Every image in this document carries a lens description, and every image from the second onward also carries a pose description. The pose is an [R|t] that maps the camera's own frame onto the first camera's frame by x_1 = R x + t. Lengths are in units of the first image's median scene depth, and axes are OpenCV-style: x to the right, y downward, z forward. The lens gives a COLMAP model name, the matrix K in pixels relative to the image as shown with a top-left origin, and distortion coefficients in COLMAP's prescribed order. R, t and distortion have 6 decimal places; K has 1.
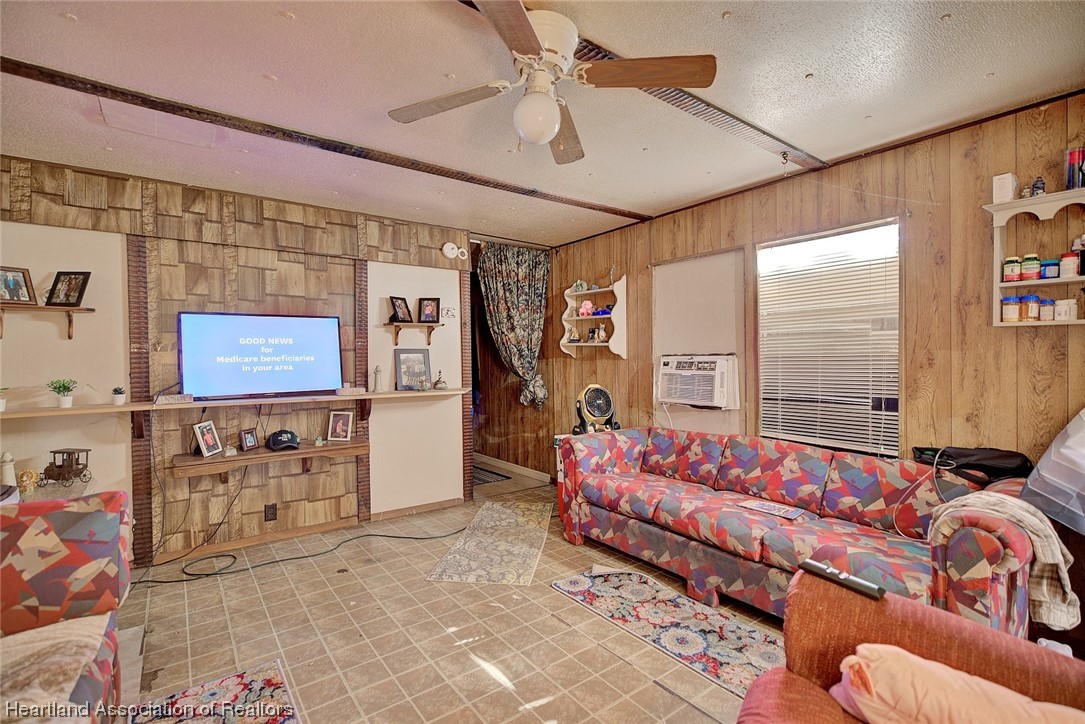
lens RADIAL K [[504.8, 0, 539.8], [0, 504.8, 366.0], [0, 0, 1]] dist [-0.003054, 0.000690]
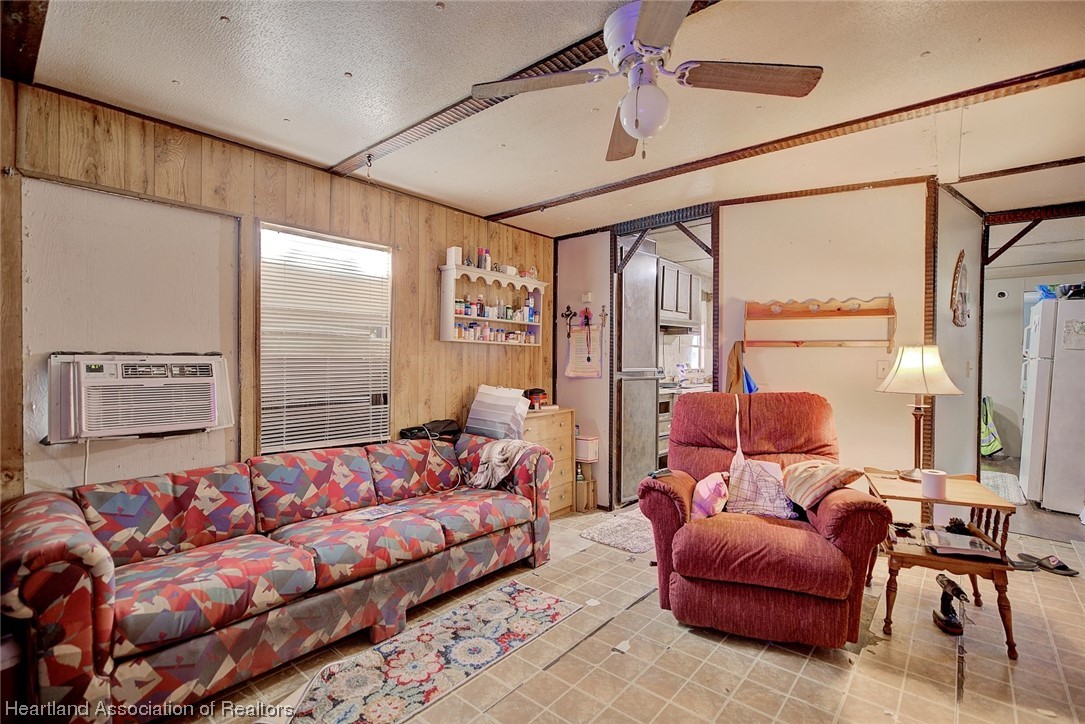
lens RADIAL K [[504.8, 0, 539.8], [0, 504.8, 366.0], [0, 0, 1]] dist [-0.003054, 0.000690]
pose [[-0.234186, -0.005442, 0.972177, -0.575330], [0.011892, 0.999893, 0.008461, -0.008799], [-0.972119, 0.013543, -0.234097, 0.916607]]
